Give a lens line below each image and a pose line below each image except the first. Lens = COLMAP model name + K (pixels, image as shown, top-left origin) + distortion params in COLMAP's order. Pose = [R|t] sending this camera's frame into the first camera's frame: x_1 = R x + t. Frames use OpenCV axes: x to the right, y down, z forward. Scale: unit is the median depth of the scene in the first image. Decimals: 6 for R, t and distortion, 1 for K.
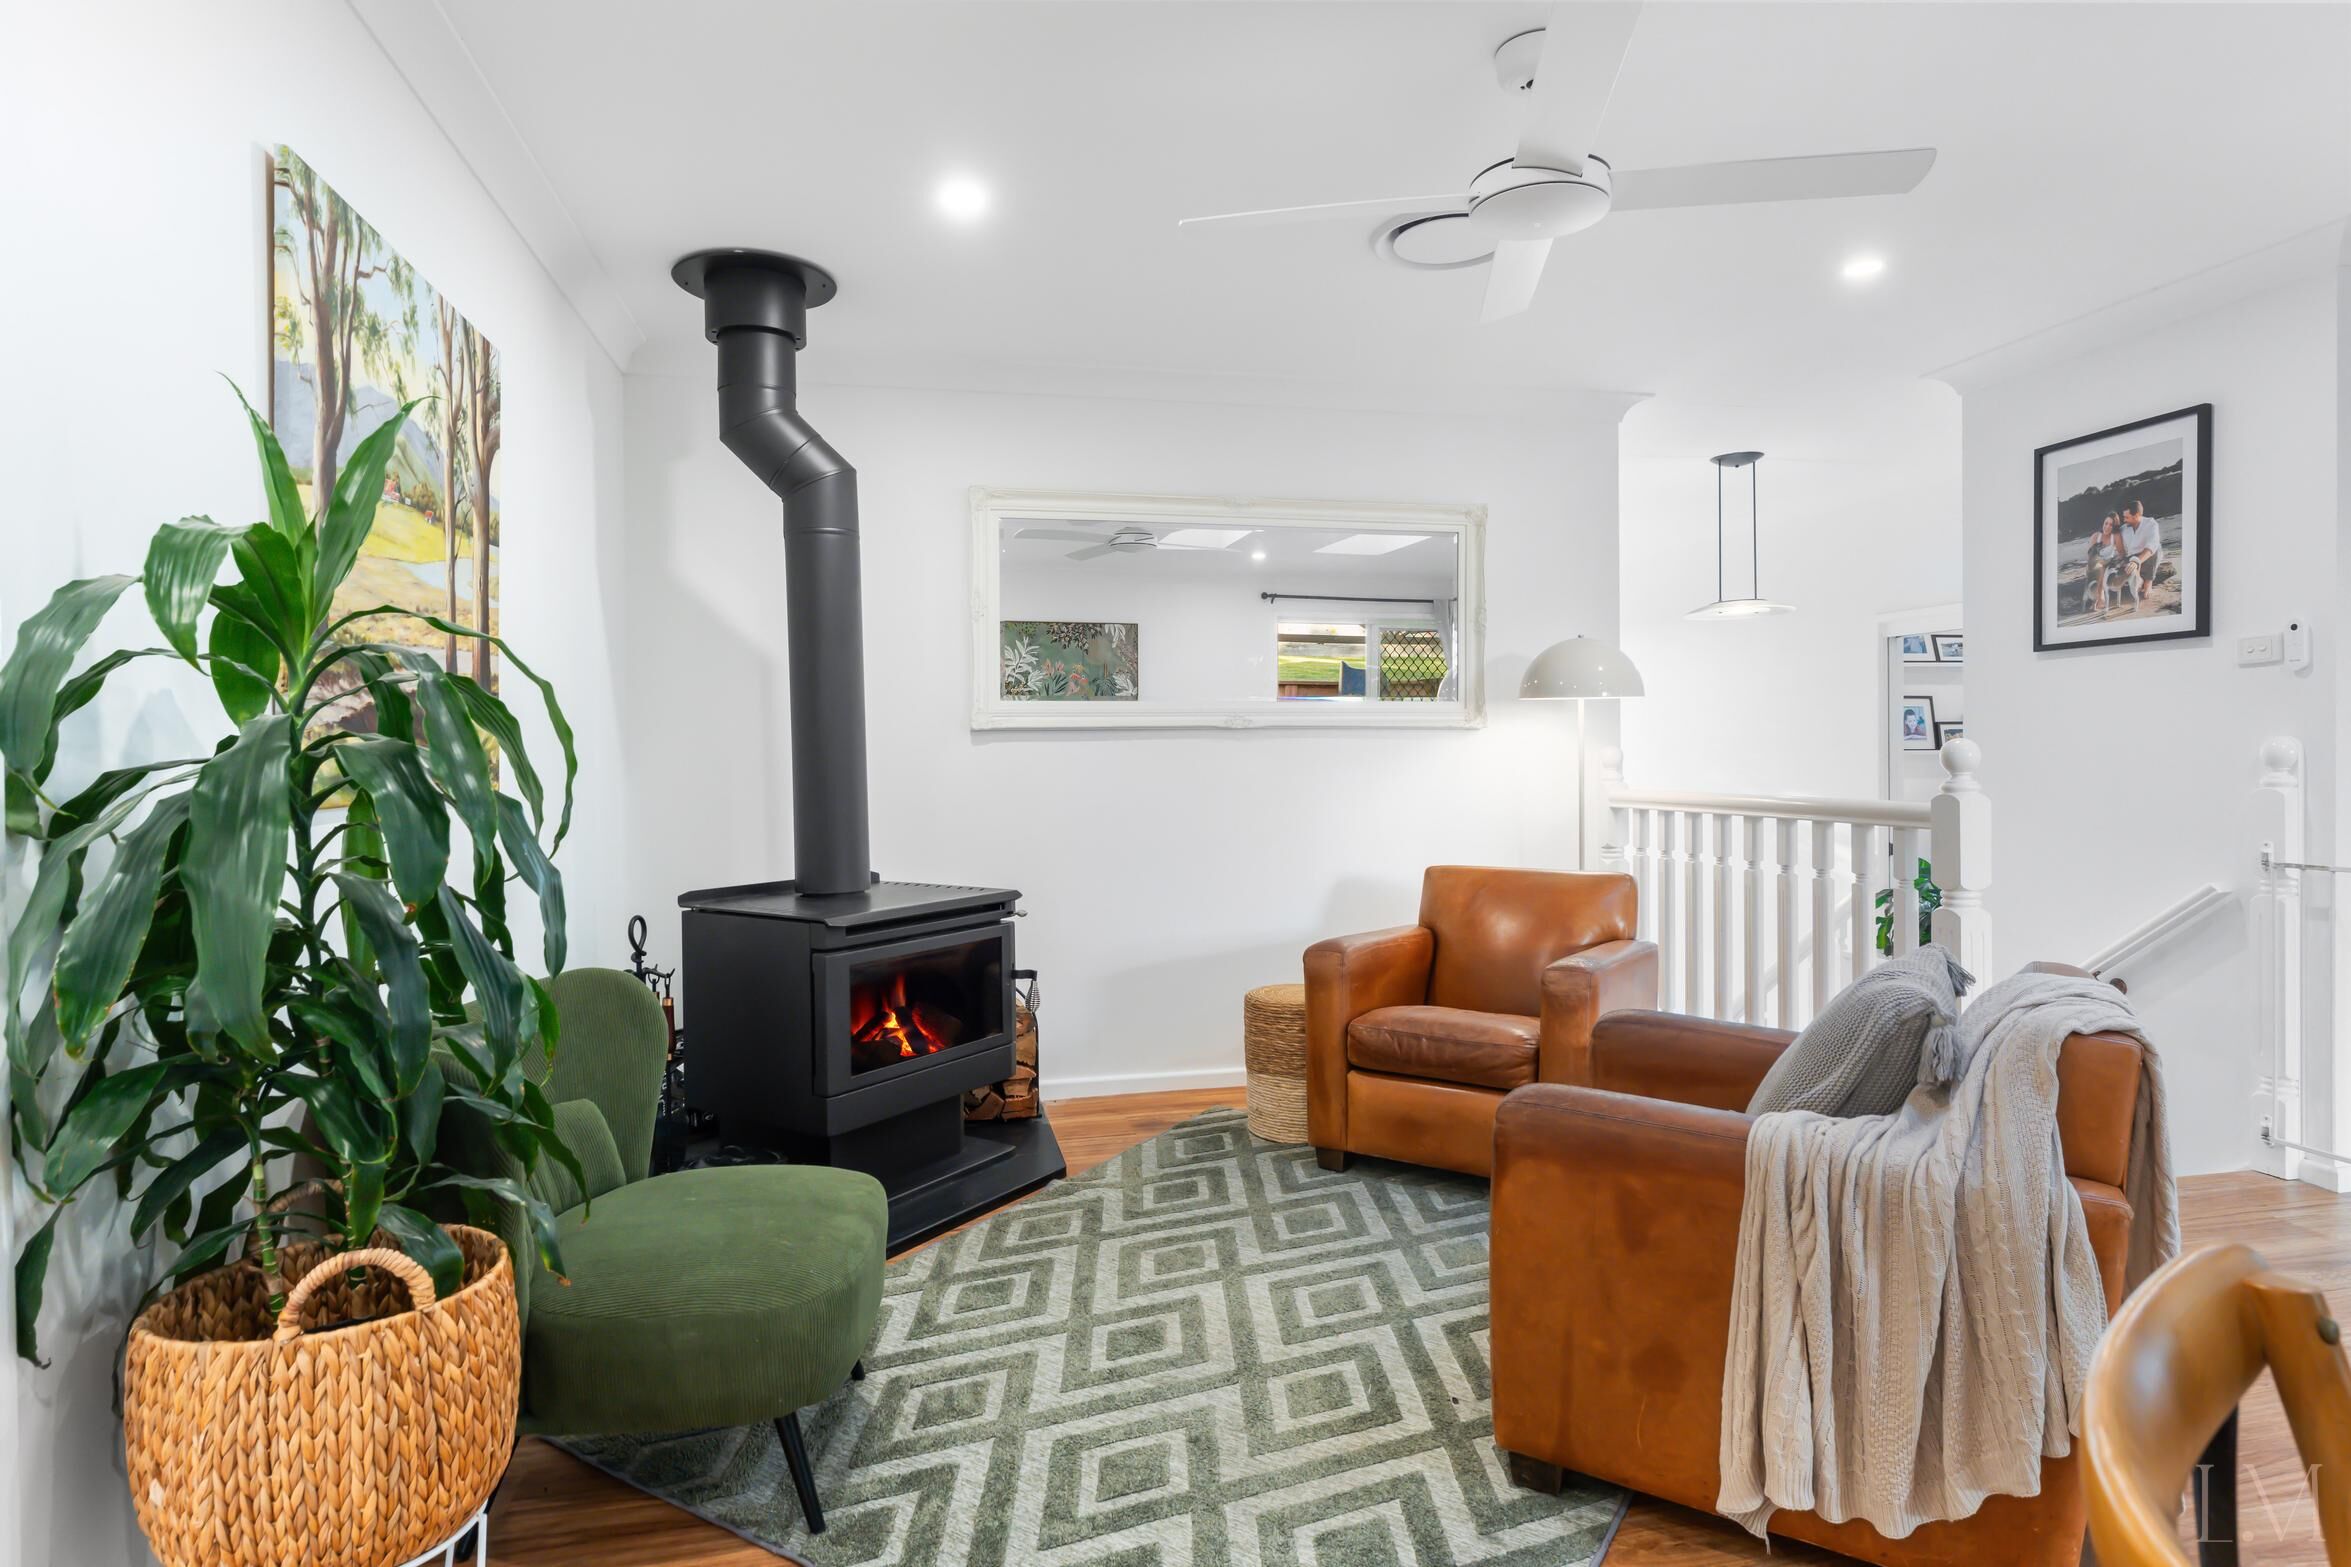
lens RADIAL K [[1269.3, 0, 1170.9], [0, 1269.3, 775.0], [0, 0, 1]] dist [0.000852, -0.000876]
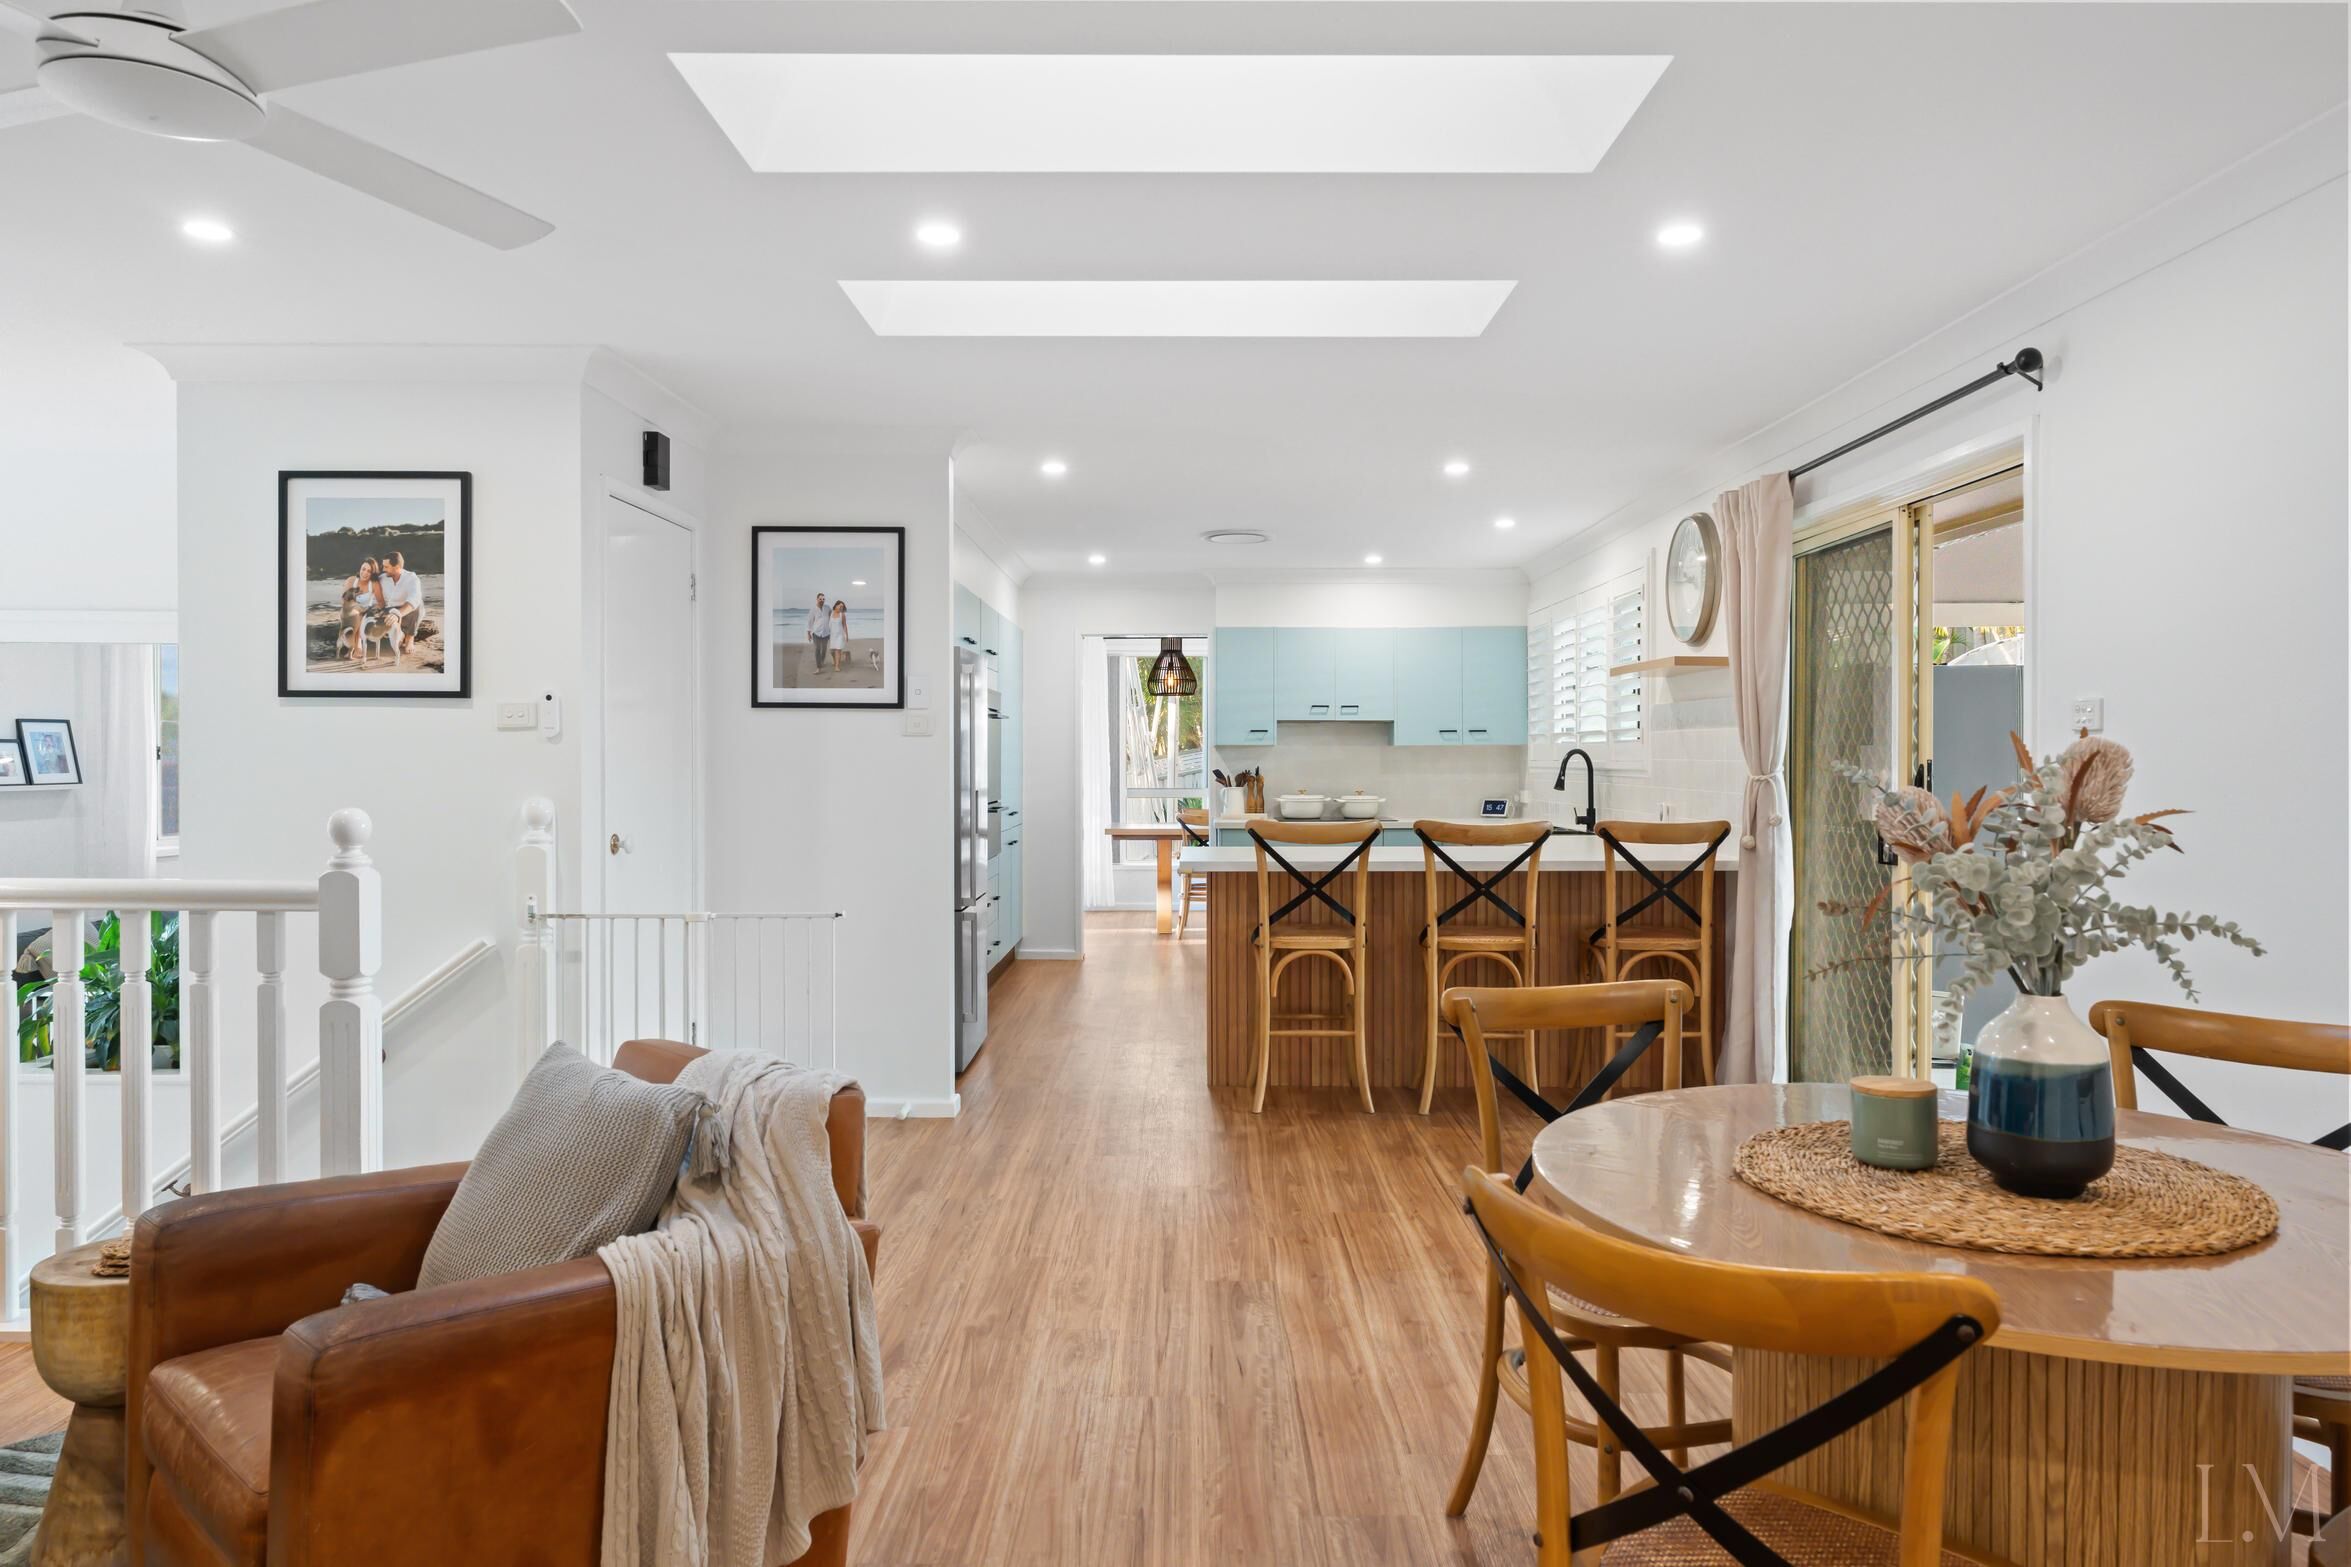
lens RADIAL K [[1555.1, 0, 1163.3], [0, 1555.1, 774.6], [0, 0, 1]] dist [0.002119, -0.000185]
pose [[0.220076, -0.000205, 0.975483, -0.327587], [0.007825, 0.999968, -0.001555, -0.046731], [-0.975451, 0.007976, 0.220071, 0.199759]]
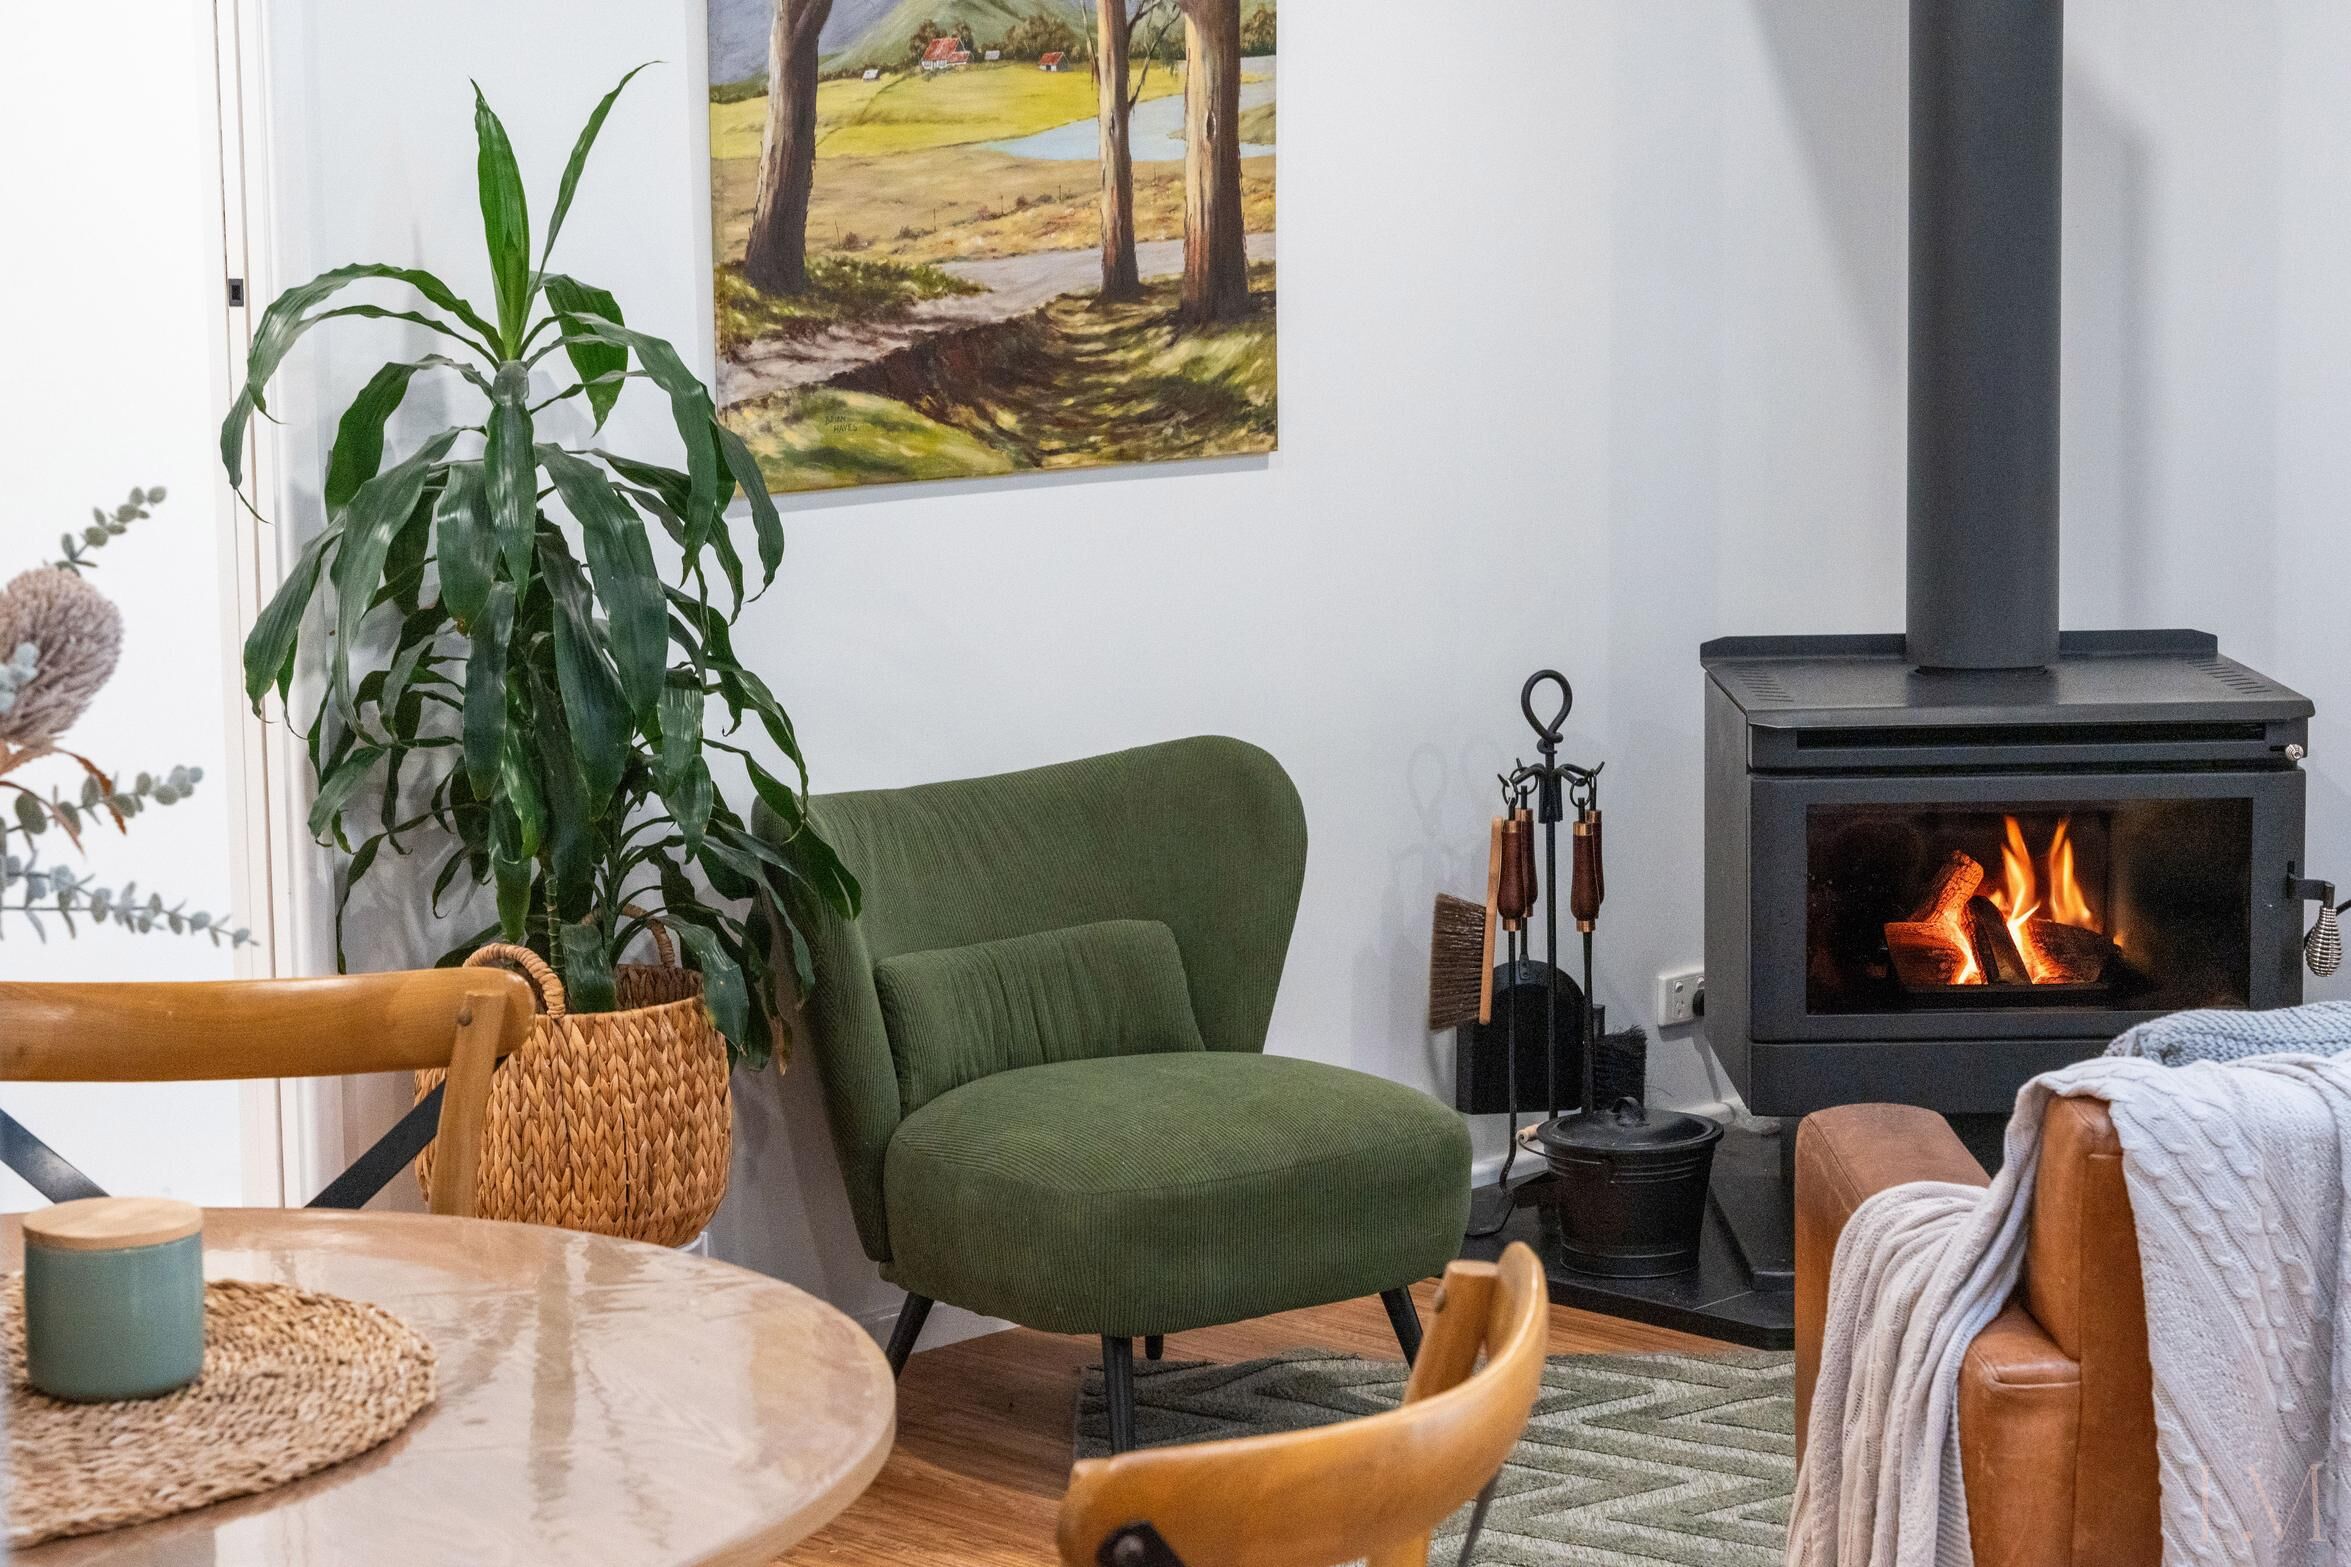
lens RADIAL K [[4616.5, 0, 1171.9], [0, 4616.5, 786.3], [0, 0, 1]] dist [-0.001455, 0.000000]
pose [[0.545462, 0.116760, -0.829963, 1.169995], [-0.003847, 0.990587, 0.136829, -0.115822], [0.838127, -0.071442, 0.540777, -0.245728]]
